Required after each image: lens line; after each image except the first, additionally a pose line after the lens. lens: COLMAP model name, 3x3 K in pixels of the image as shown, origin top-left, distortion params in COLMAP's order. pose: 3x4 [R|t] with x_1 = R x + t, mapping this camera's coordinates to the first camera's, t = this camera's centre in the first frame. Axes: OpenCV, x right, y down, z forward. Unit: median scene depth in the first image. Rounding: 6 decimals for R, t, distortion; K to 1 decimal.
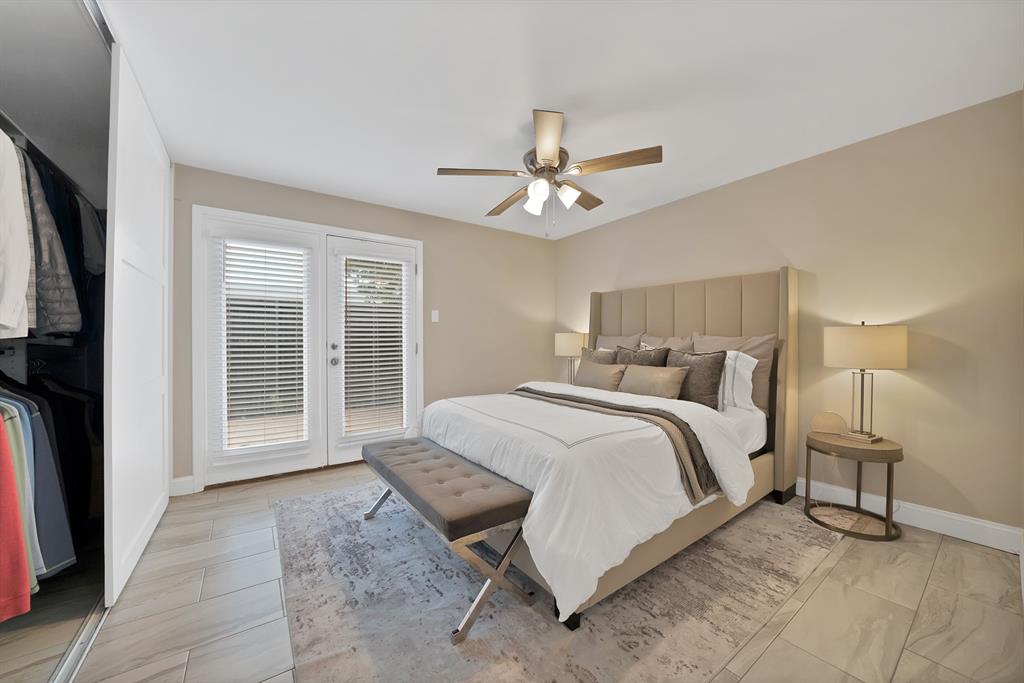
lens RADIAL K [[369.5, 0, 508.9], [0, 369.5, 340.2], [0, 0, 1]] dist [-0.020893, 0.001119]
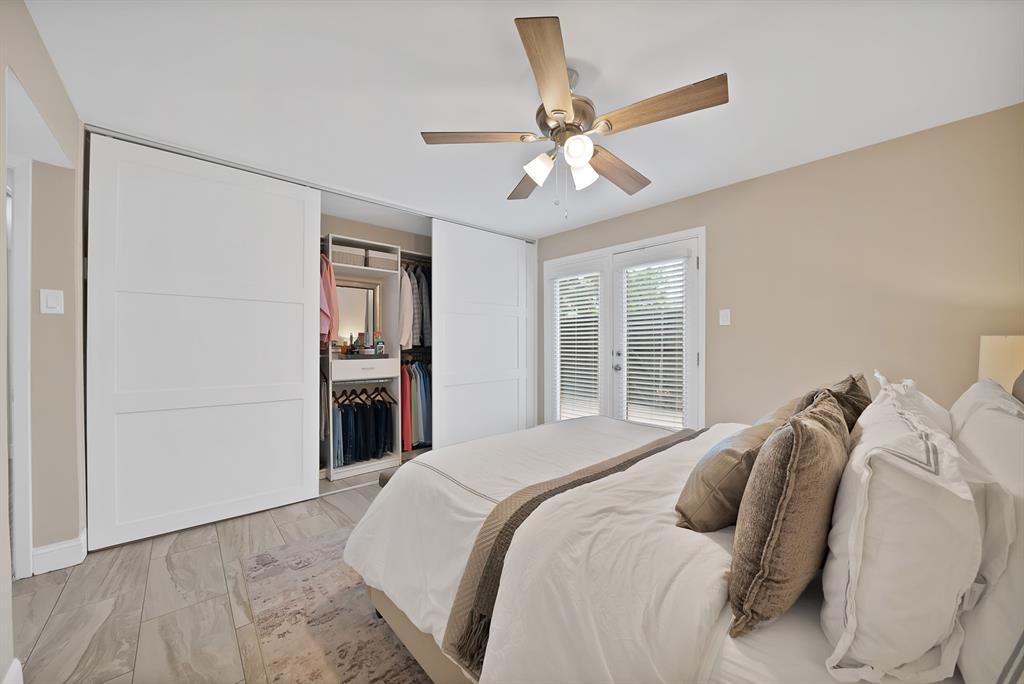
lens RADIAL K [[369.5, 0, 513.0], [0, 369.5, 345.8], [0, 0, 1]] dist [-0.020893, 0.001119]
pose [[0.115962, 0.002991, -0.993249, 0.577572], [-0.001948, 0.999994, 0.002784, -0.009676], [0.993252, 0.001612, 0.115968, 0.558581]]
